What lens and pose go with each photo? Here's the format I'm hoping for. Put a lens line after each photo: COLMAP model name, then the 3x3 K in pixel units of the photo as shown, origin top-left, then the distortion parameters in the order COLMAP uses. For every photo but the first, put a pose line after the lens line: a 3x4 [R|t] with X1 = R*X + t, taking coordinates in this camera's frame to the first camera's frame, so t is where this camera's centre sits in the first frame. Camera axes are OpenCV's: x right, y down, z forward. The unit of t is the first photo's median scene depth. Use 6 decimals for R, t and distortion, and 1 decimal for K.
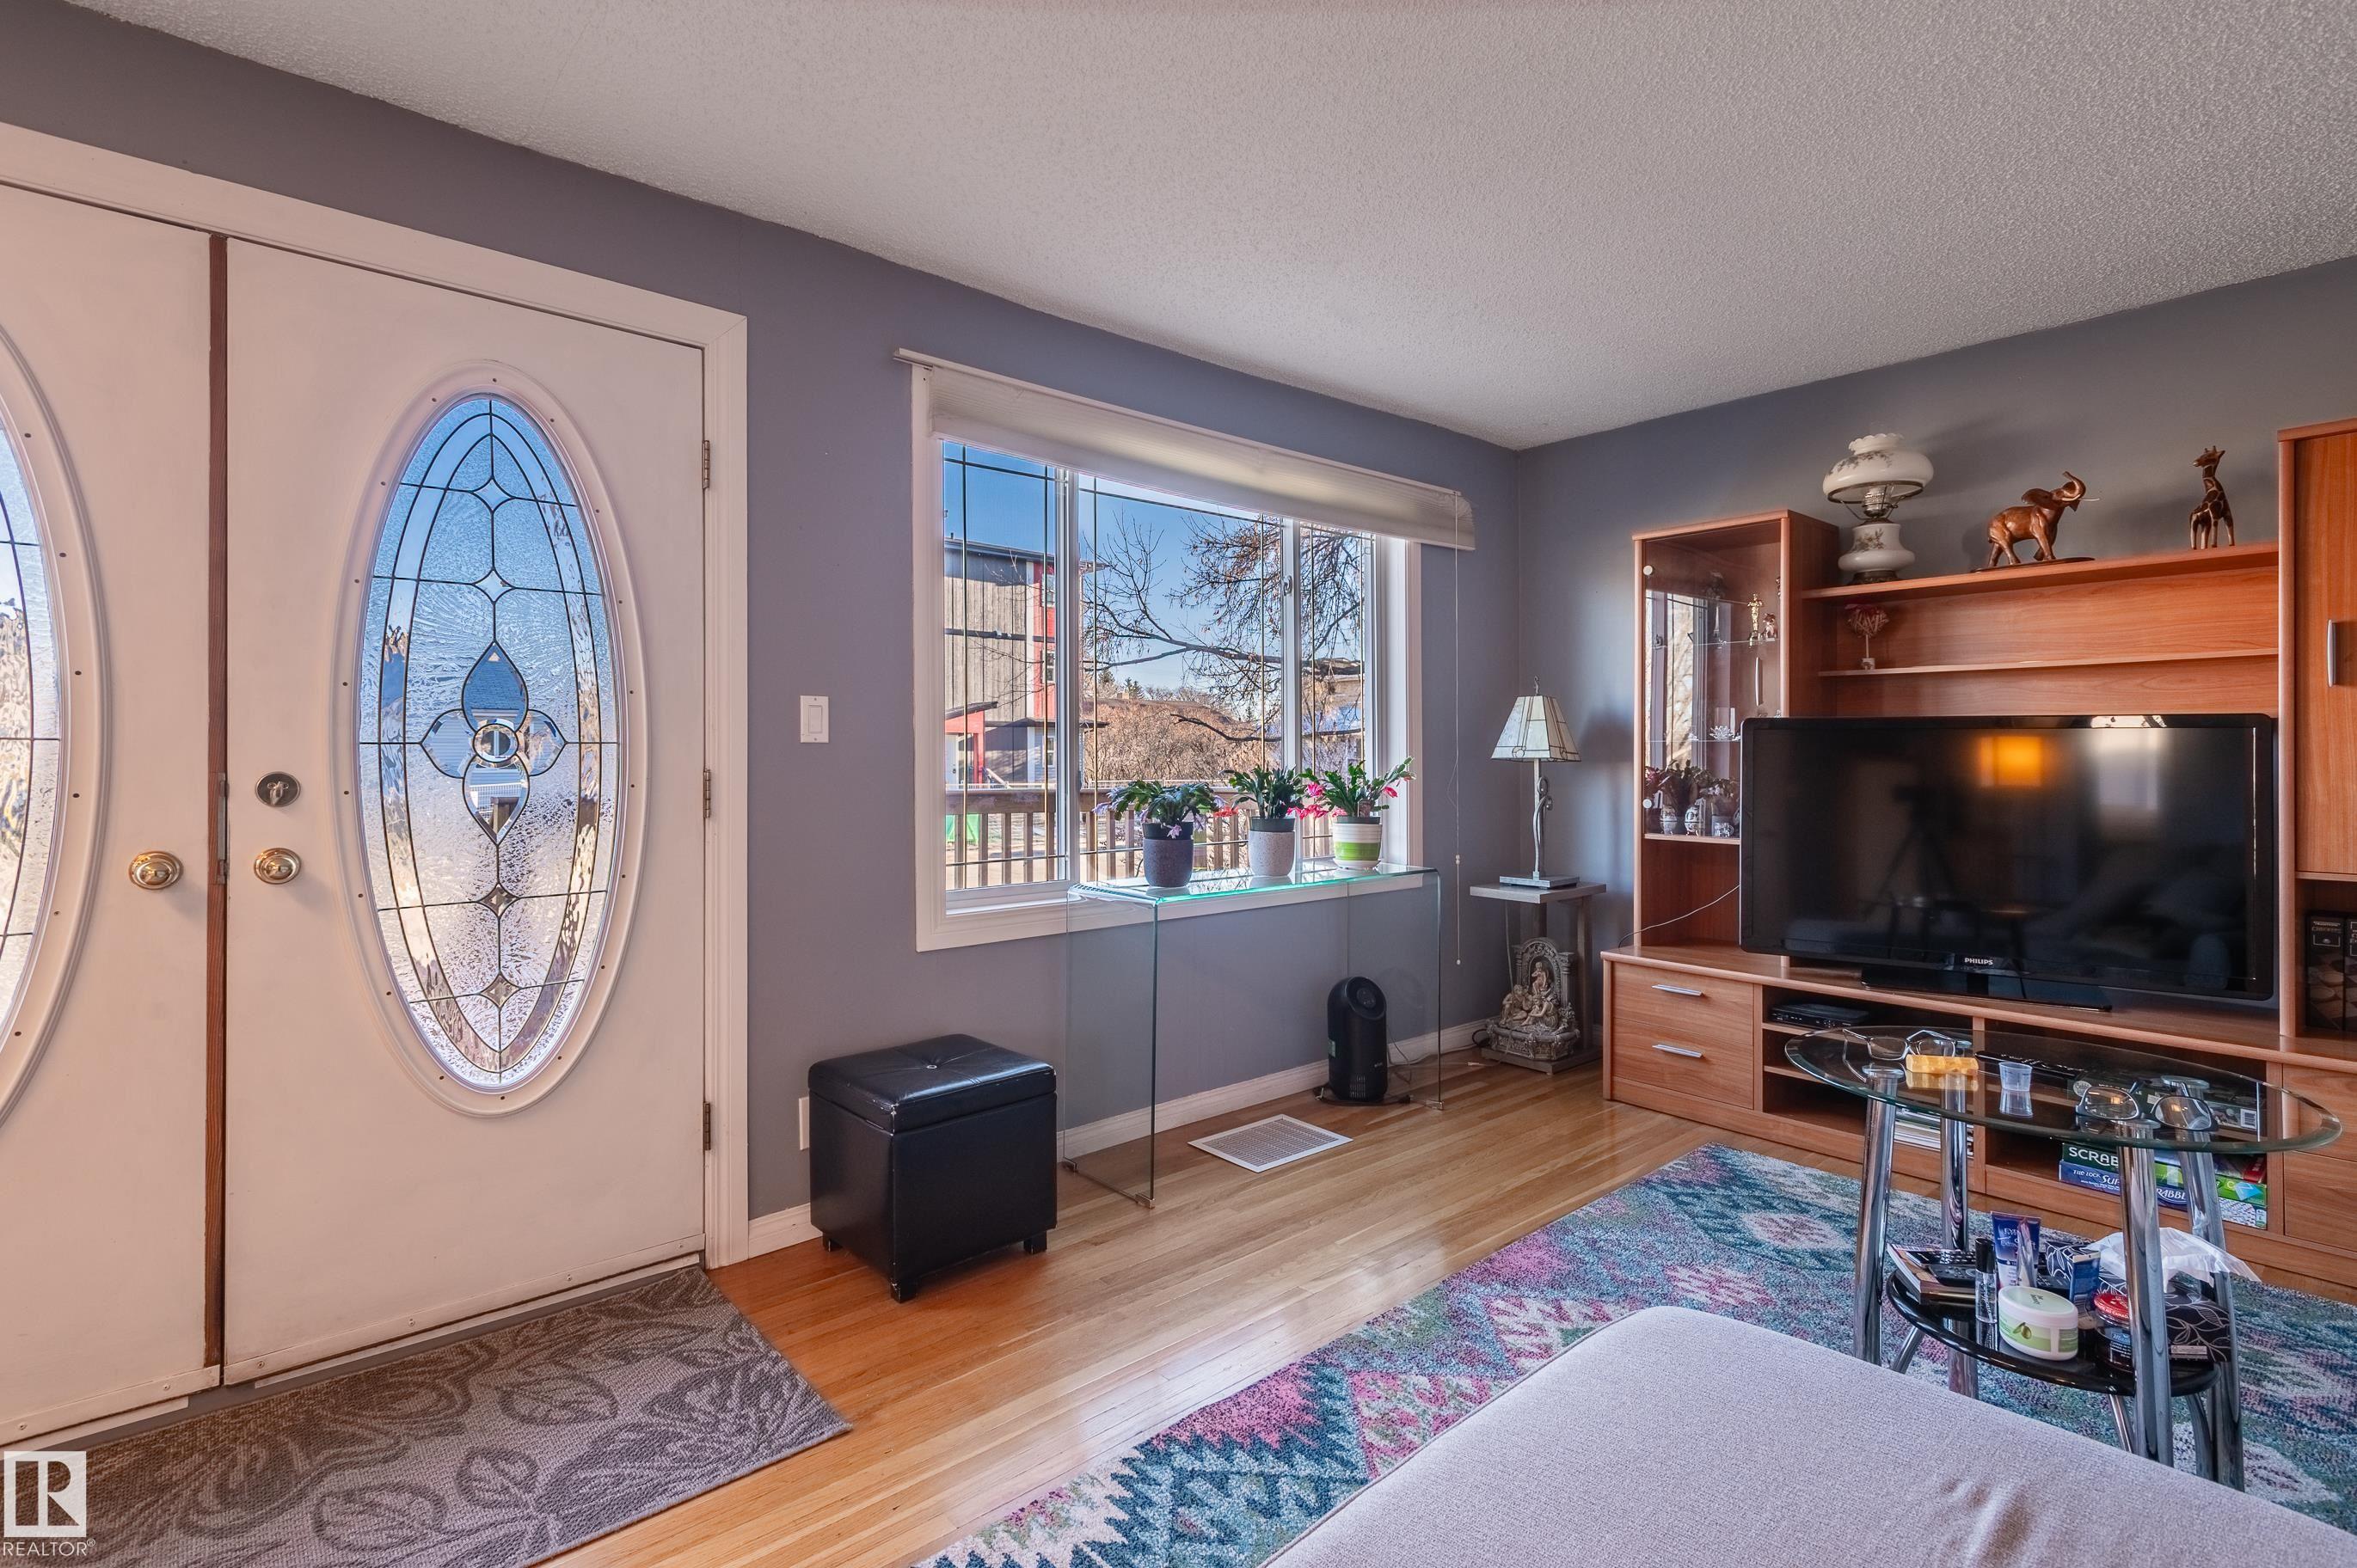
lens RADIAL K [[1115.9, 0, 1182.4], [0, 1115.9, 751.1], [0, 0, 1]] dist [0.017379, -0.007183]
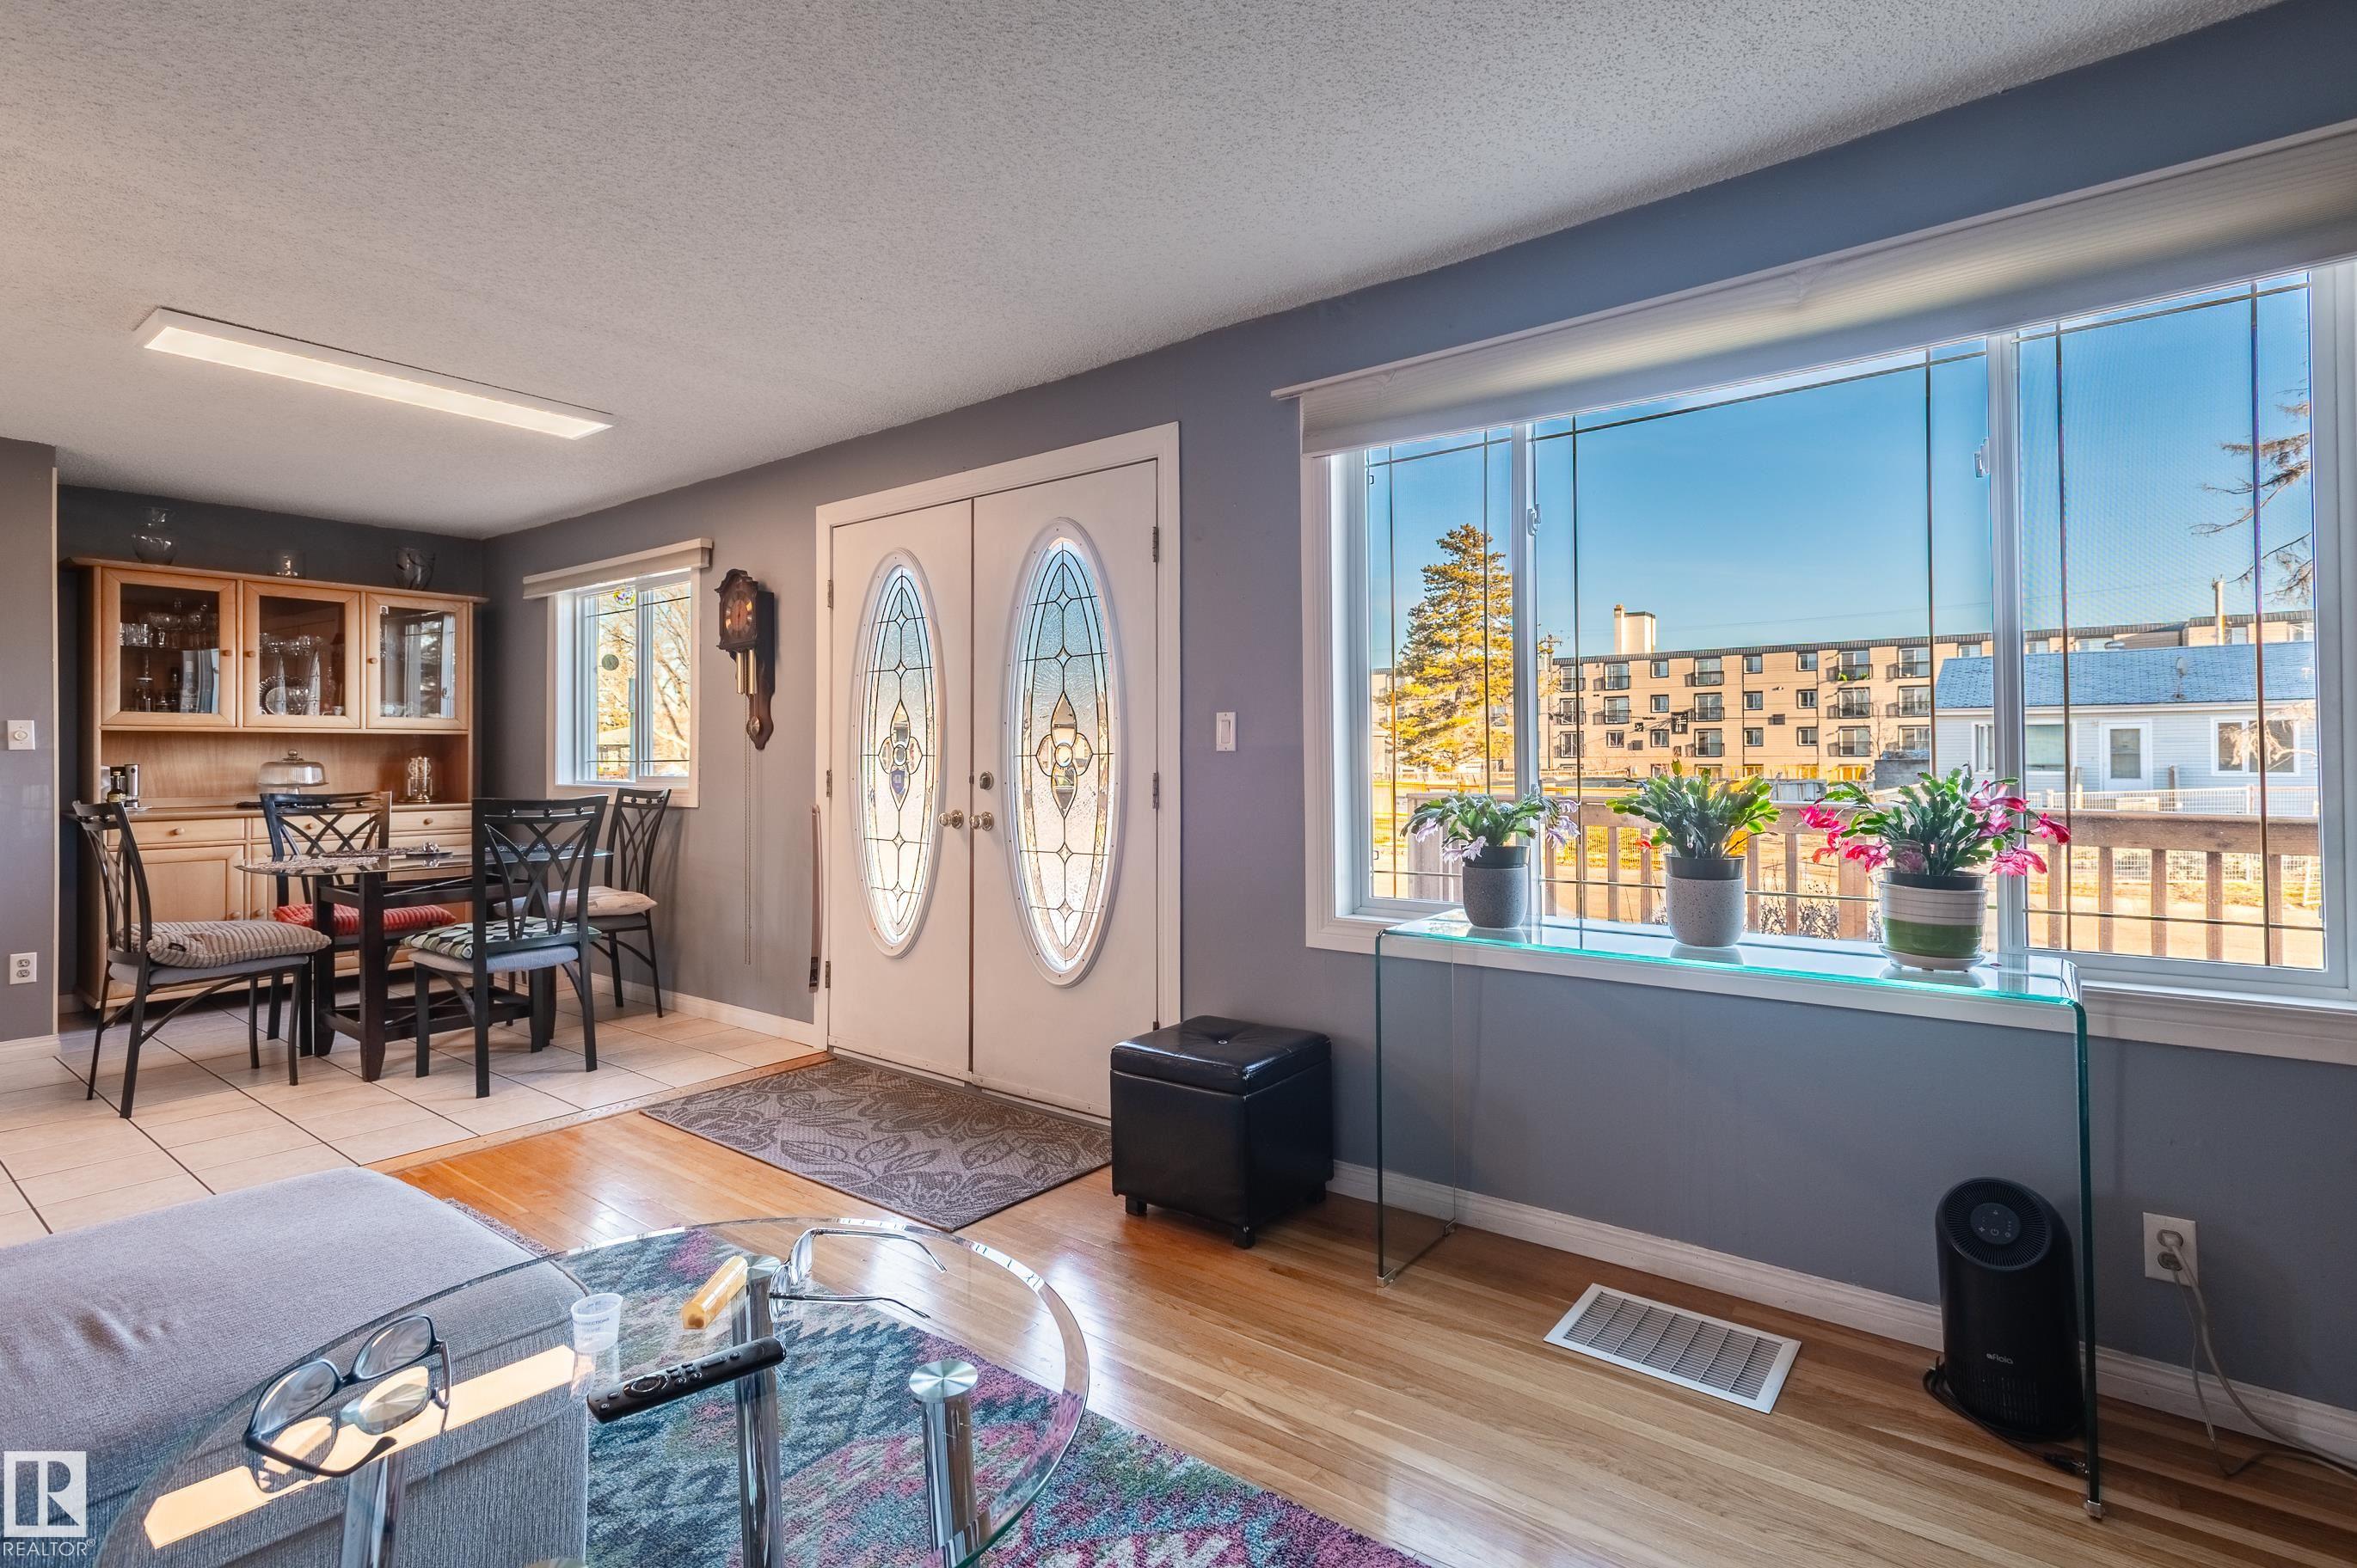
lens RADIAL K [[1115.9, 0, 1182.4], [0, 1115.9, 751.1], [0, 0, 1]] dist [0.017379, -0.007183]
pose [[0.196203, -0.009298, -0.980519, 0.805833], [0.008321, 0.999935, -0.007818, 0.001216], [0.980528, -0.006625, 0.196268, 0.694091]]
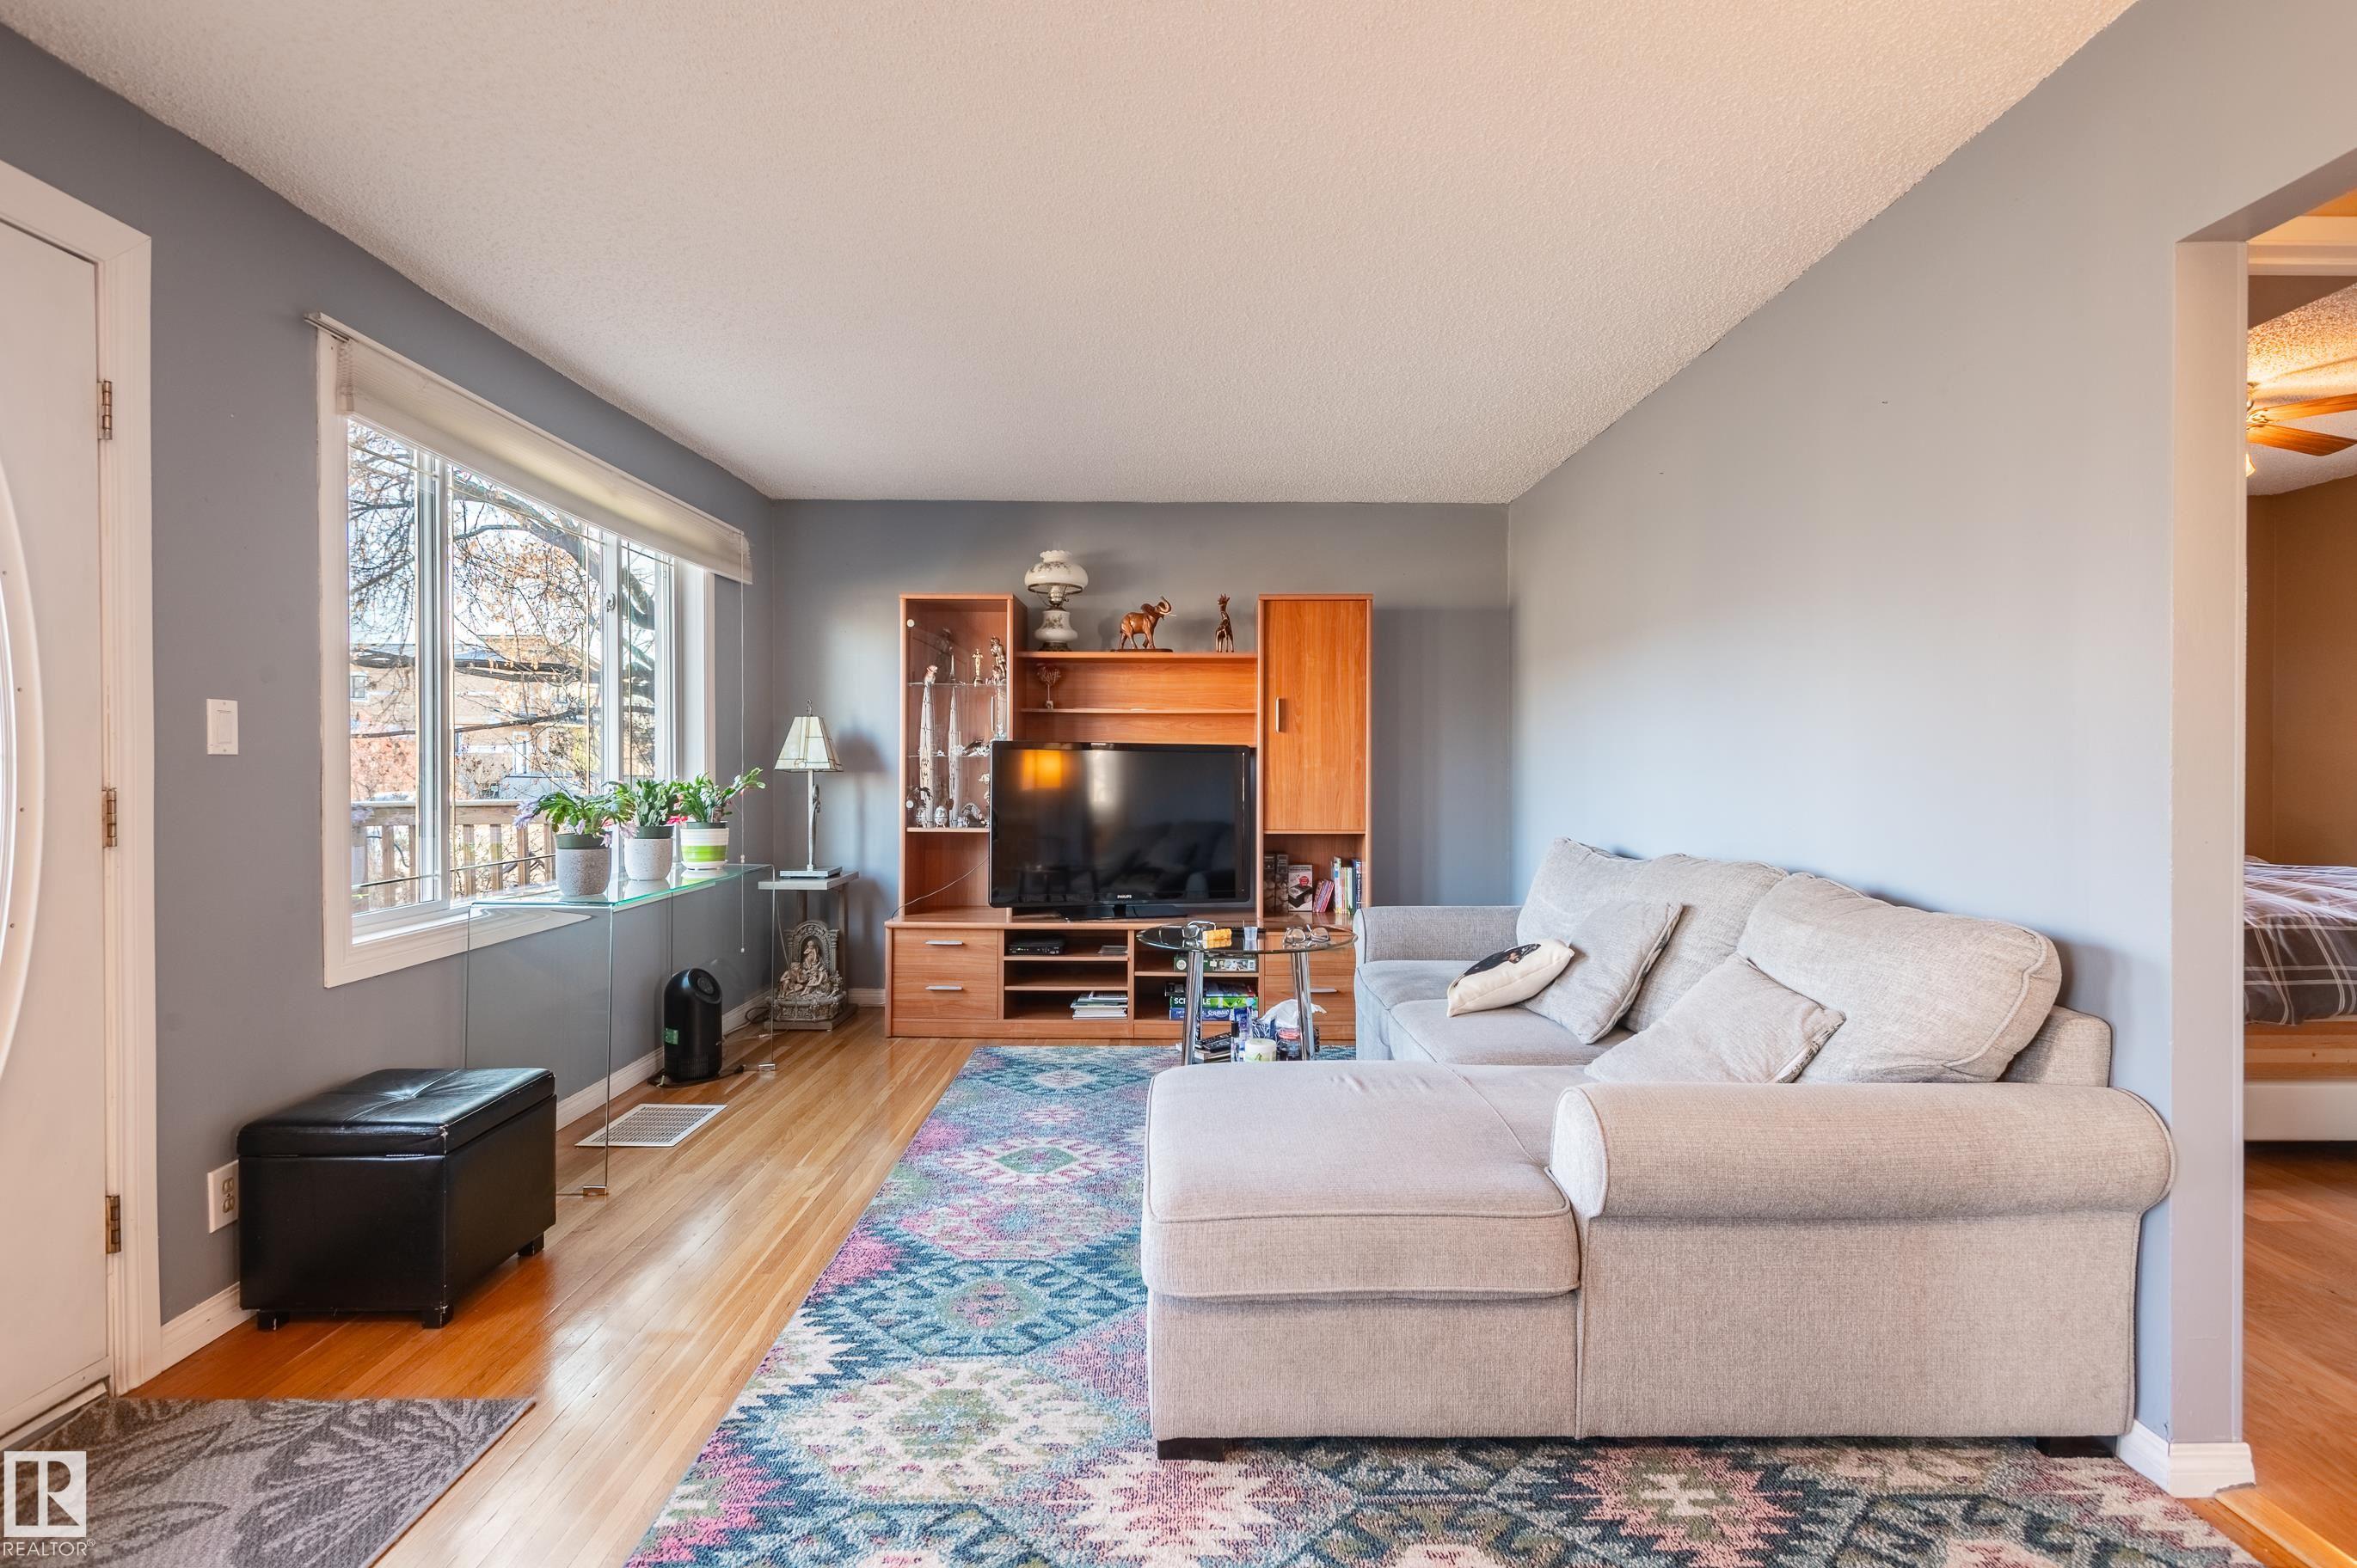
lens RADIAL K [[1117.7, 0, 1174.7], [0, 1117.7, 772.2], [0, 0, 1]] dist [0.018477, -0.004691]
pose [[0.660558, -0.003641, 0.750766, -0.478986], [-0.005442, 0.999939, 0.009638, -0.005895], [-0.750755, -0.010452, 0.660498, -0.110589]]
